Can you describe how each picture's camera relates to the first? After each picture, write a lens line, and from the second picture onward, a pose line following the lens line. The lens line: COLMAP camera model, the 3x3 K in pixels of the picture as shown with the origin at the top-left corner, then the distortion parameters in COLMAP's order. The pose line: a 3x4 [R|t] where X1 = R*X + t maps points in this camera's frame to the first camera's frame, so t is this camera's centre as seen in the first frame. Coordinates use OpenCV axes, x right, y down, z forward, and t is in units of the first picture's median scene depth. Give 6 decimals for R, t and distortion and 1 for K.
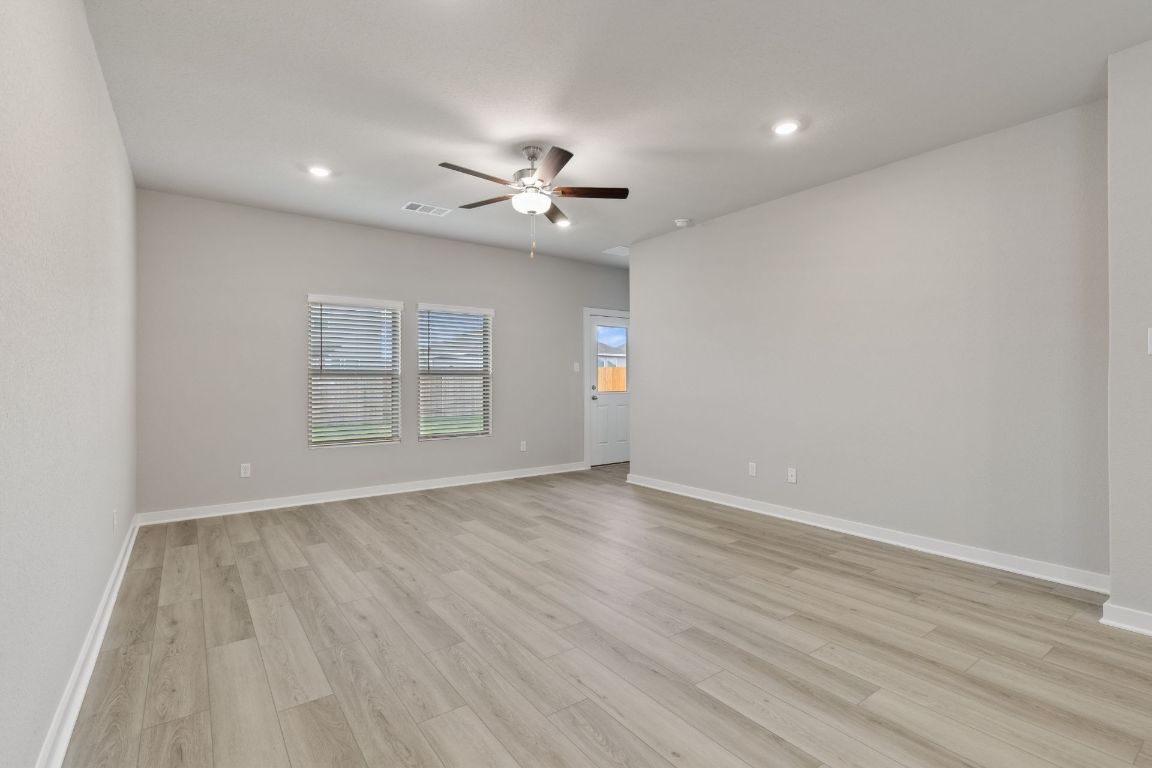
lens RADIAL K [[523.5, 0, 580.0], [0, 523.5, 385.5], [0, 0, 1]] dist [0.002407, -0.000670]
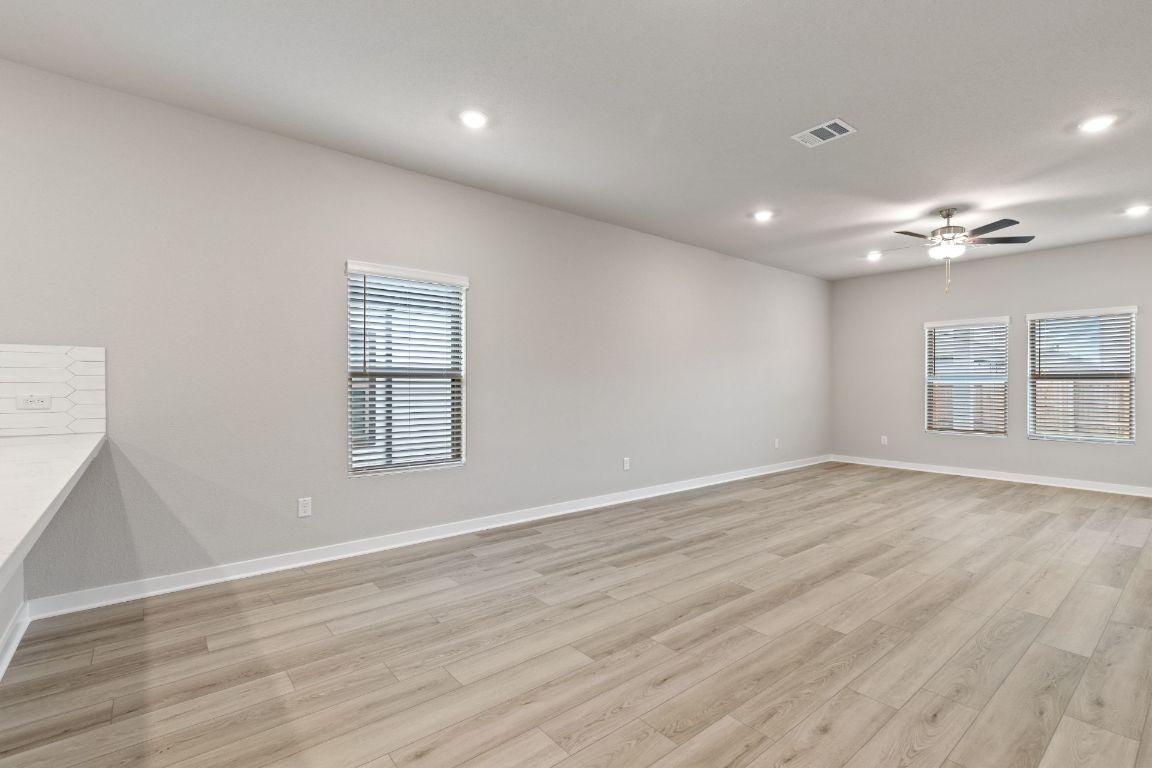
lens RADIAL K [[523.5, 0, 581.0], [0, 523.5, 382.3], [0, 0, 1]] dist [0.002407, -0.000670]
pose [[0.059839, -0.003362, -0.998202, 1.371094], [-0.010405, 0.999938, -0.003992, 0.001024], [0.998154, 0.010625, 0.059800, -0.003139]]
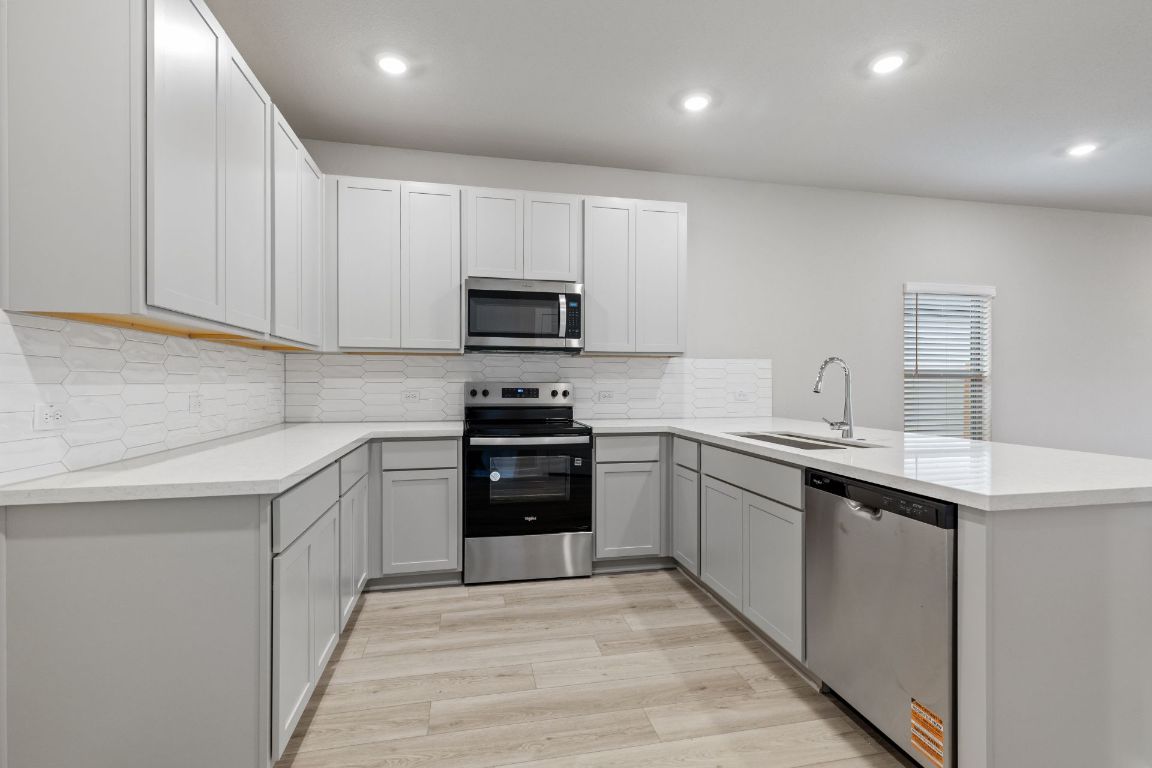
lens RADIAL K [[523.5, 0, 579.8], [0, 523.5, 388.3], [0, 0, 1]] dist [0.002407, -0.000670]
pose [[-0.414917, 0.011361, -0.909788, 1.868390], [-0.007249, 0.999849, 0.015791, 0.002000], [0.909830, 0.013147, -0.414772, -0.697546]]
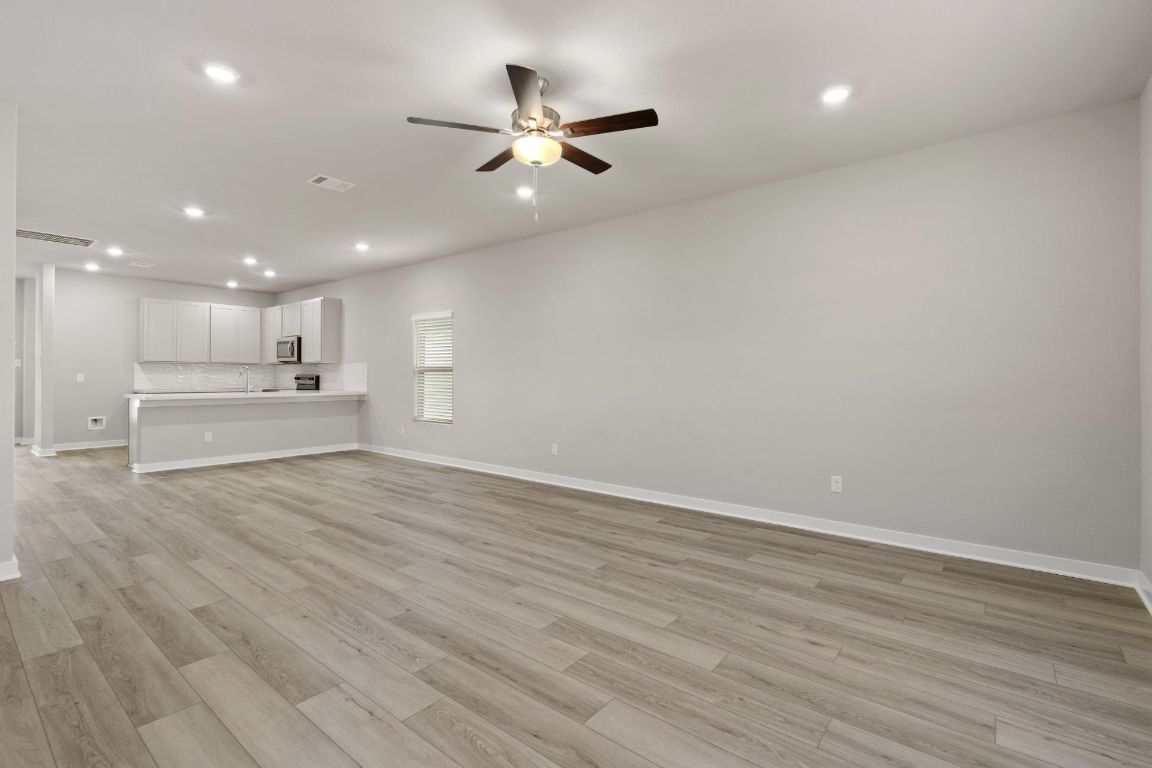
lens RADIAL K [[523.5, 0, 593.5], [0, 523.5, 388.6], [0, 0, 1]] dist [0.002407, -0.000670]
pose [[-0.962004, 0.005715, -0.272977, 0.043359], [-0.003816, 0.999402, 0.034372, -0.021481], [0.273010, 0.034107, -0.961406, 2.069374]]
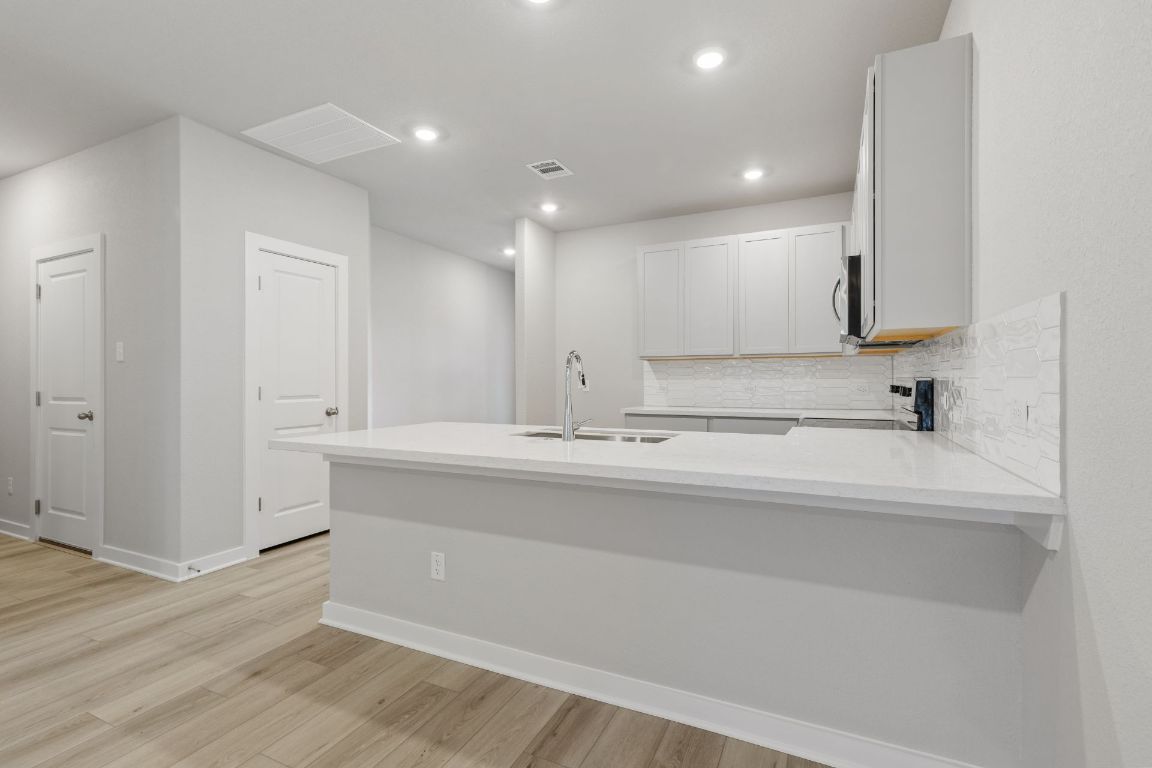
lens RADIAL K [[523.5, 0, 572.3], [0, 523.5, 379.3], [0, 0, 1]] dist [0.002407, -0.000670]
pose [[-0.460356, 0.004982, 0.887720, 0.252998], [0.013503, 0.999908, 0.001390, 0.001630], [-0.887631, 0.012627, -0.460381, -0.277581]]
